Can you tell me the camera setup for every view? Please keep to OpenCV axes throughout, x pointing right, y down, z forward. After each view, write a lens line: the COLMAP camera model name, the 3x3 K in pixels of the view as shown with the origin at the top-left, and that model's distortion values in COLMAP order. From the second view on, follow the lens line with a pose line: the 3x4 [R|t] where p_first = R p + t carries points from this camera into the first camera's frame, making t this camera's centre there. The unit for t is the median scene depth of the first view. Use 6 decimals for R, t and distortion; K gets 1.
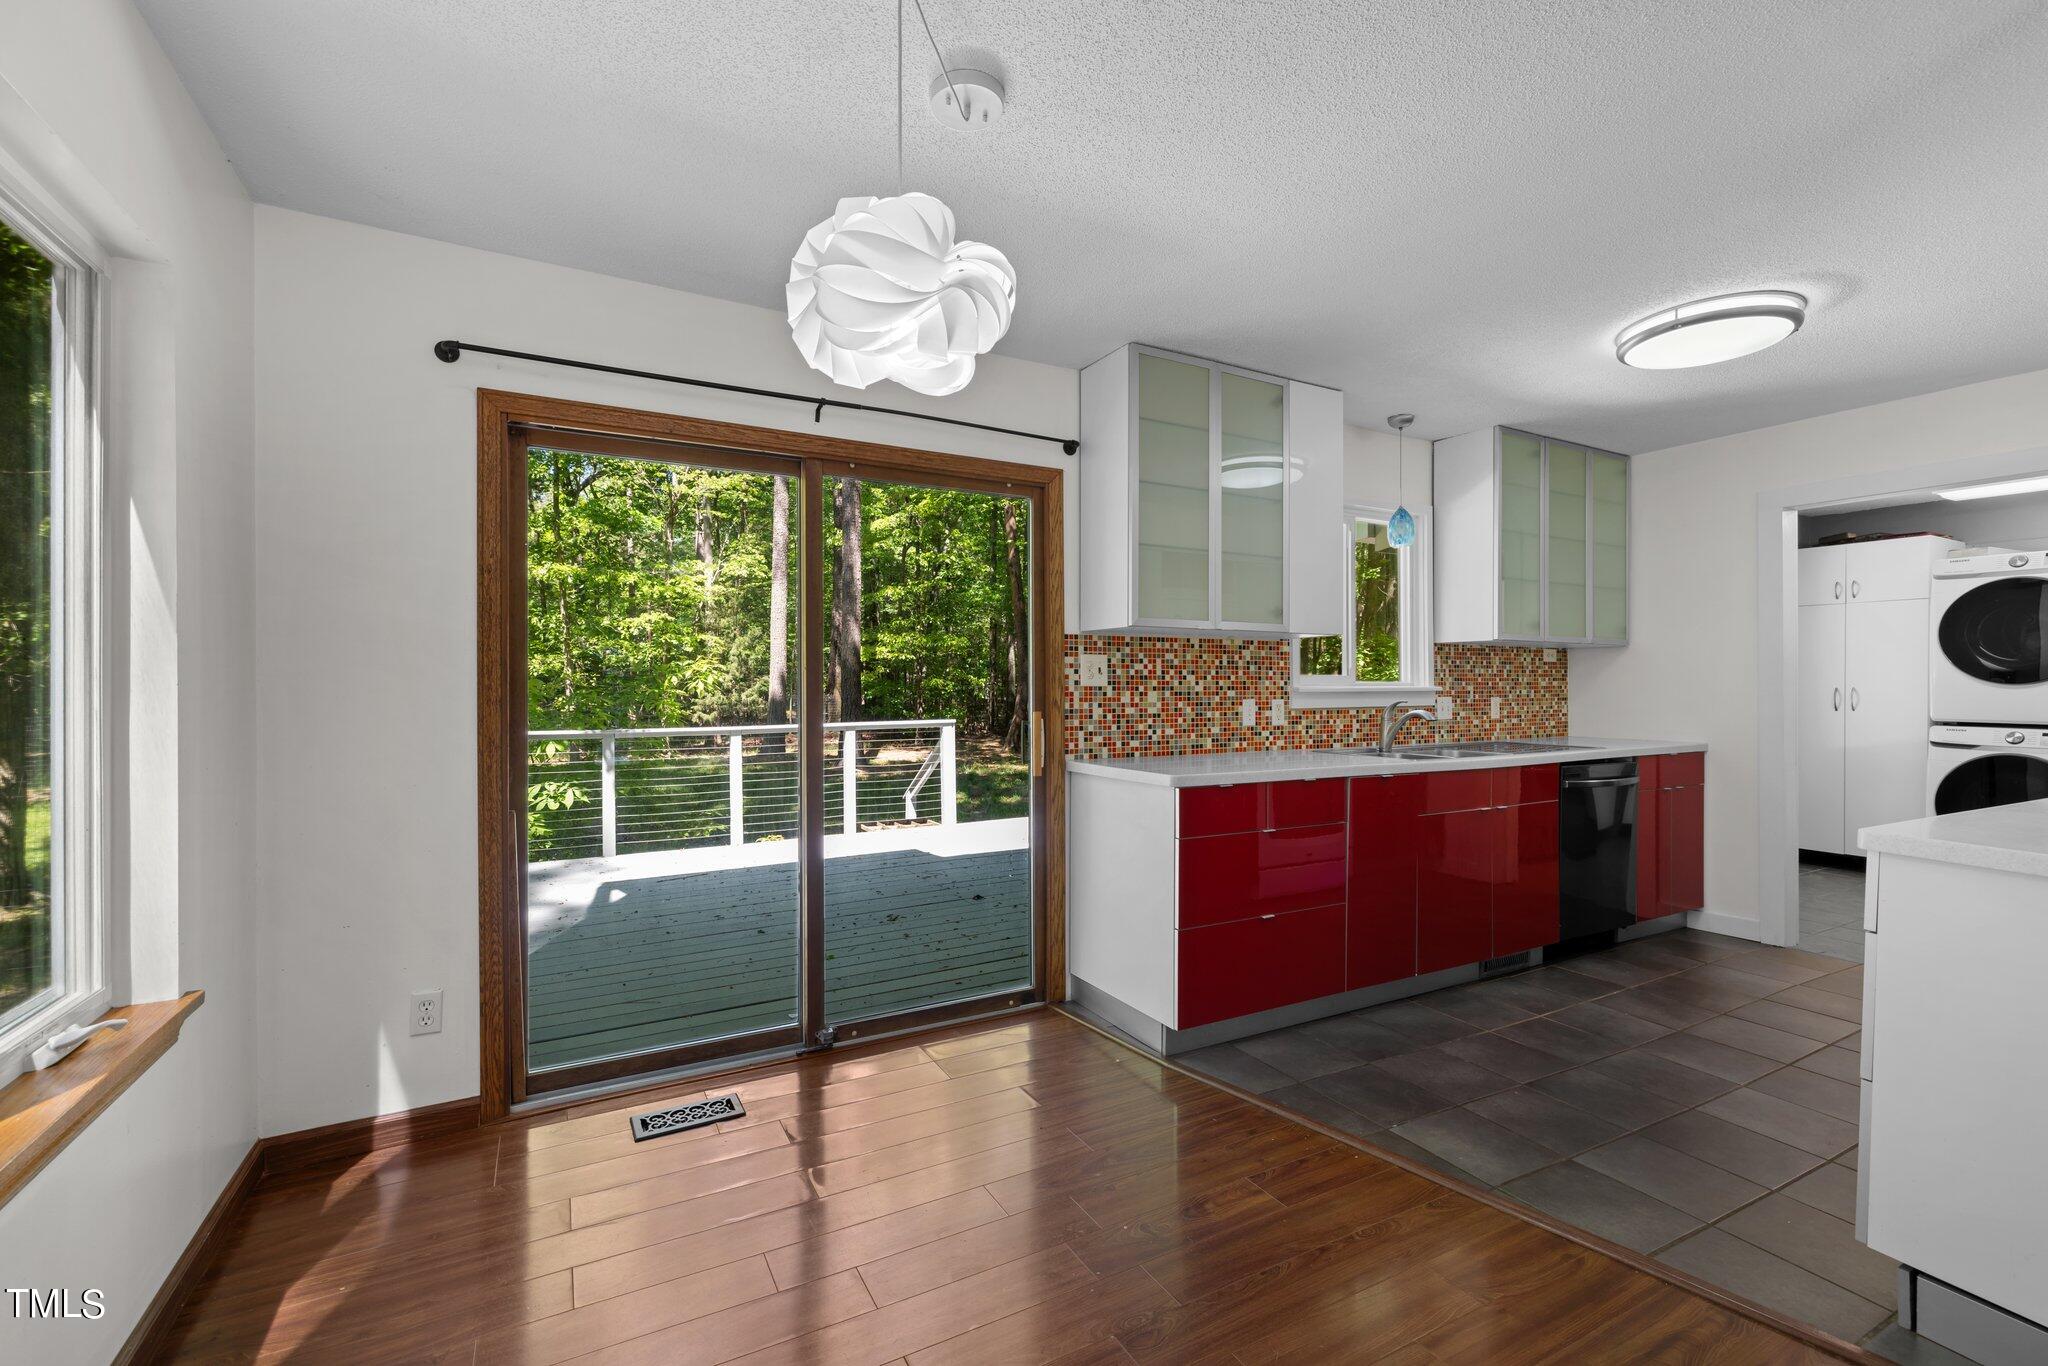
lens RADIAL K [[860.8, 0, 1006.4], [0, 860.8, 691.5], [0, 0, 1]] dist [-0.000527, 0.000437]
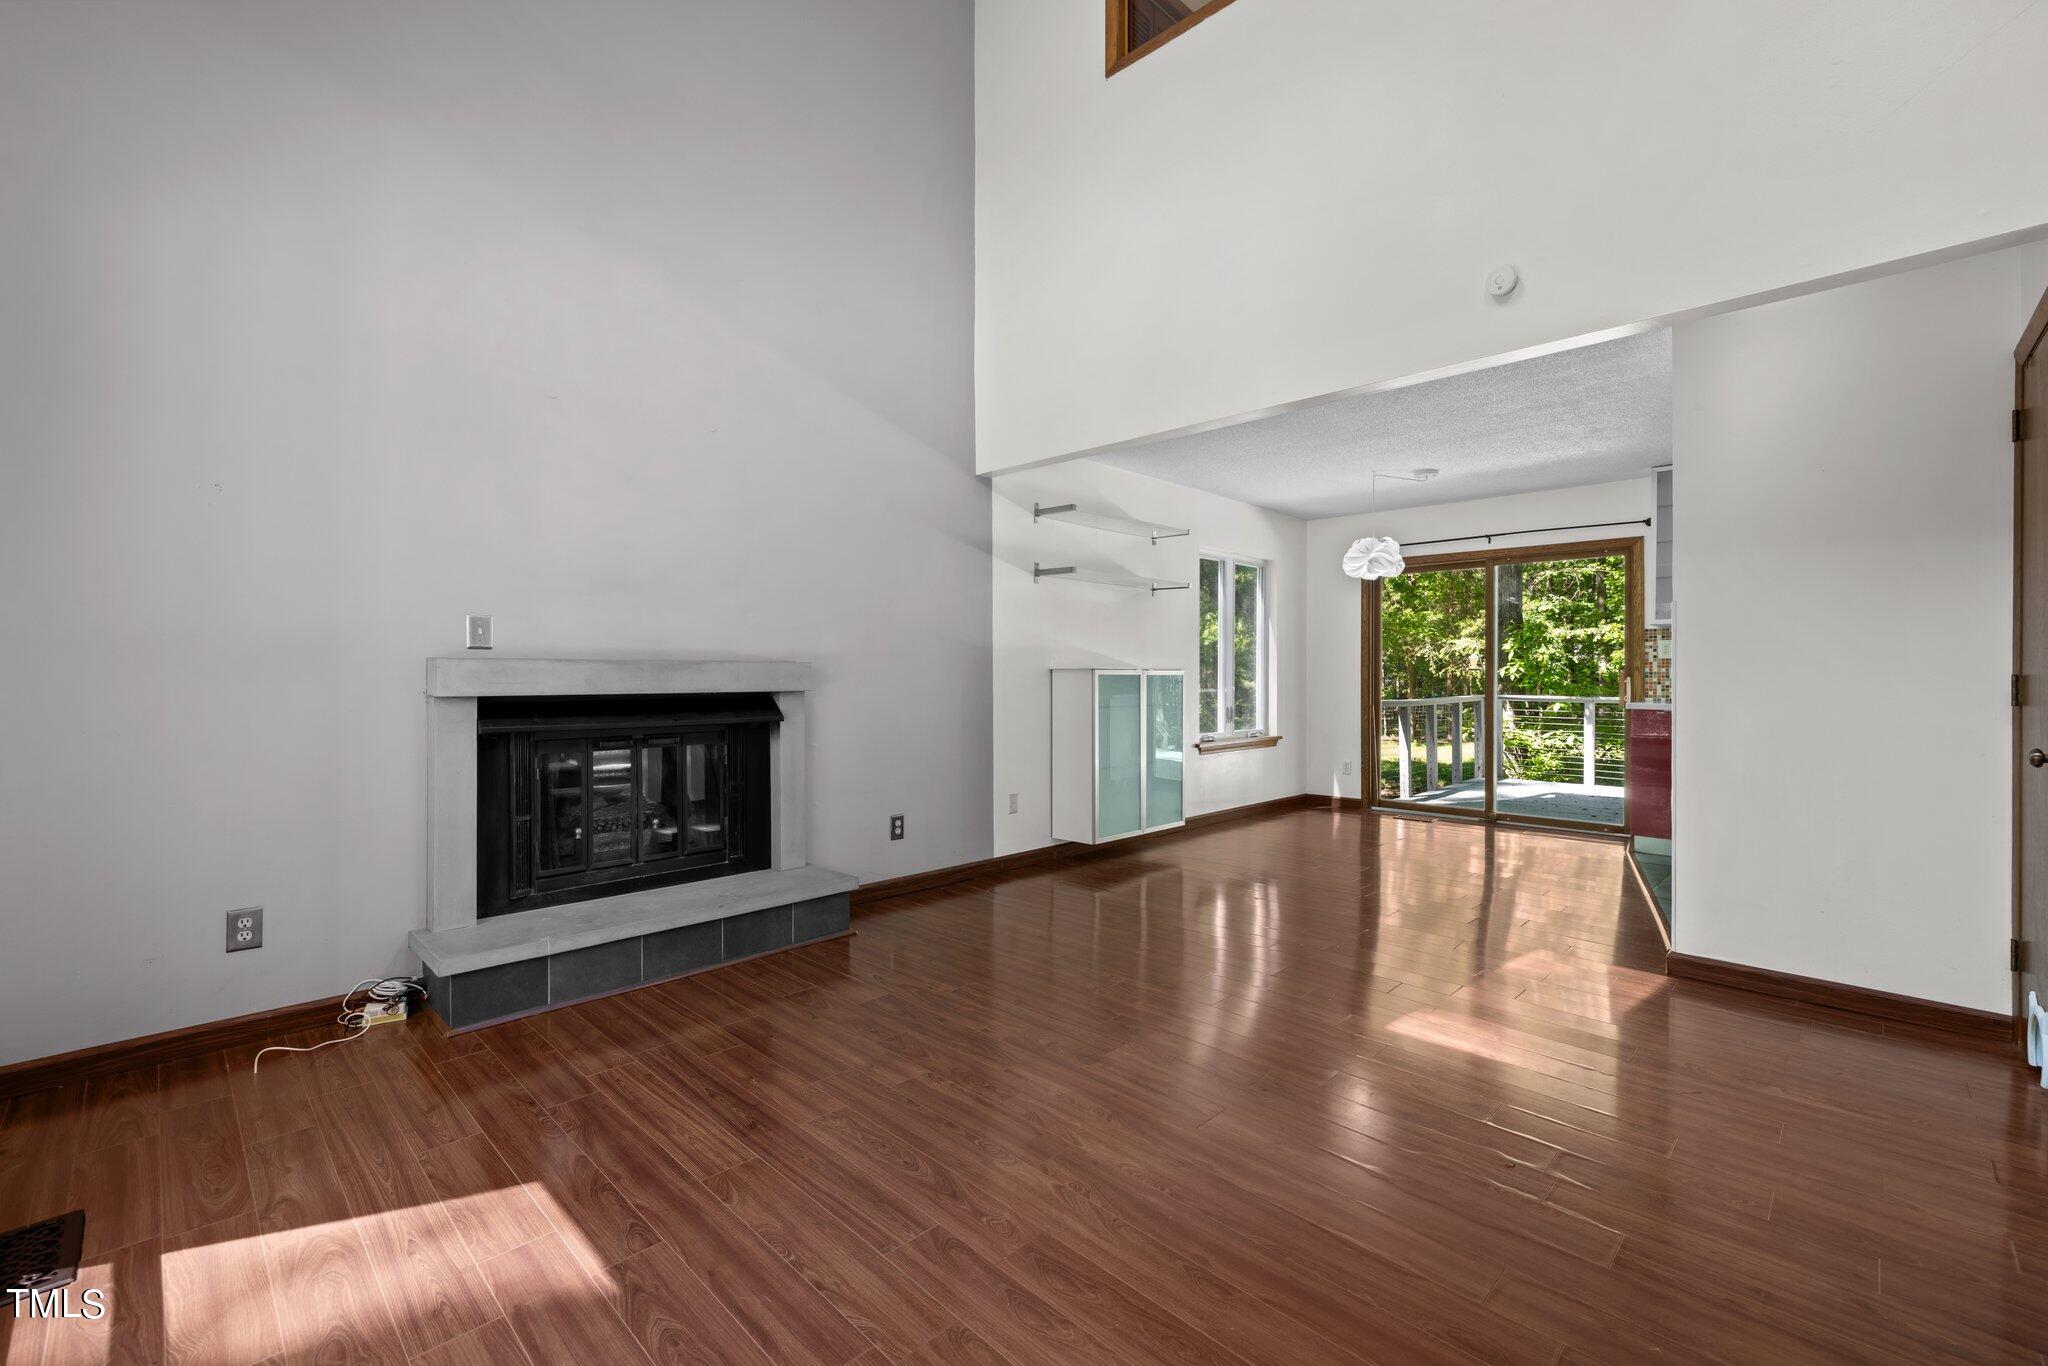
lens RADIAL K [[861.2, 0, 1011.1], [0, 861.2, 673.3], [0, 0, 1]] dist [0.001608, 0.000723]
pose [[0.296918, -0.000655, -0.954903, 1.255978], [-0.009854, 0.999944, -0.003750, 0.039506], [0.954852, 0.010523, 0.296895, -0.699176]]
